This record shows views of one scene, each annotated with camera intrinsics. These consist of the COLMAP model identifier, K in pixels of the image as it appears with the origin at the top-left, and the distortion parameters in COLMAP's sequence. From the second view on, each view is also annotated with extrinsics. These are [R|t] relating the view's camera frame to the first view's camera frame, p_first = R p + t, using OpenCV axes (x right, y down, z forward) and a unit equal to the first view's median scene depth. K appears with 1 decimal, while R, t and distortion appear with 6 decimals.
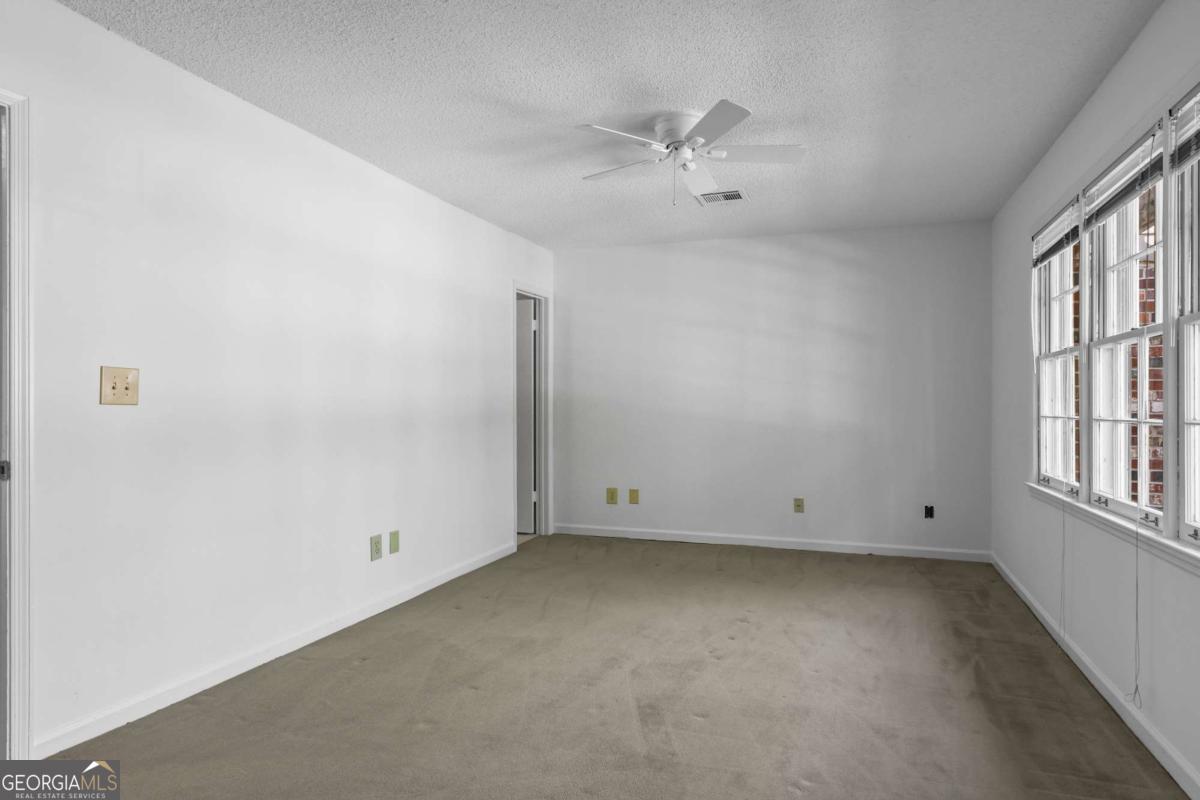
lens RADIAL K [[689.7, 0, 604.9], [0, 689.7, 405.1], [0, 0, 1]] dist [0.003439, 0.001591]
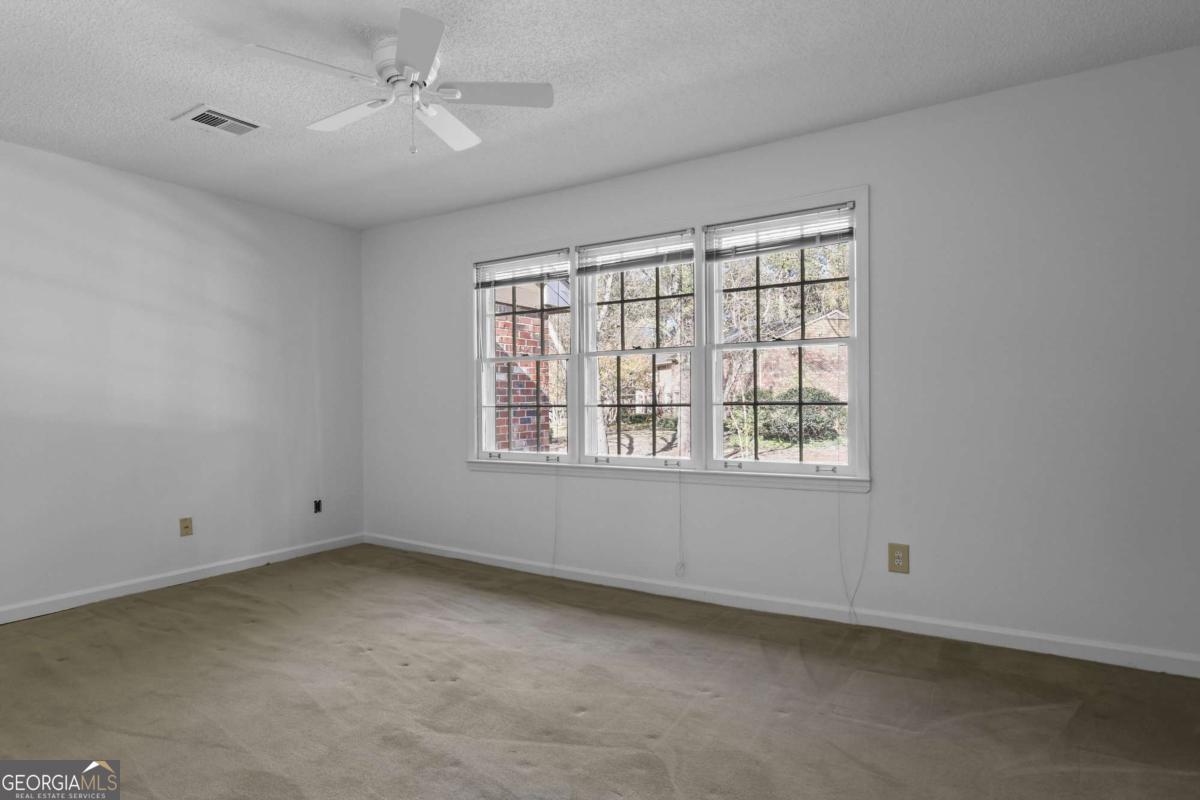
lens RADIAL K [[662.6, 0, 624.5], [0, 662.6, 400.4], [0, 0, 1]] dist [-0.000671, -0.000007]
pose [[0.230503, -0.008297, 0.973036, -0.597794], [0.014001, 0.999888, 0.005209, 0.003411], [-0.972971, 0.012423, 0.230594, 0.561421]]
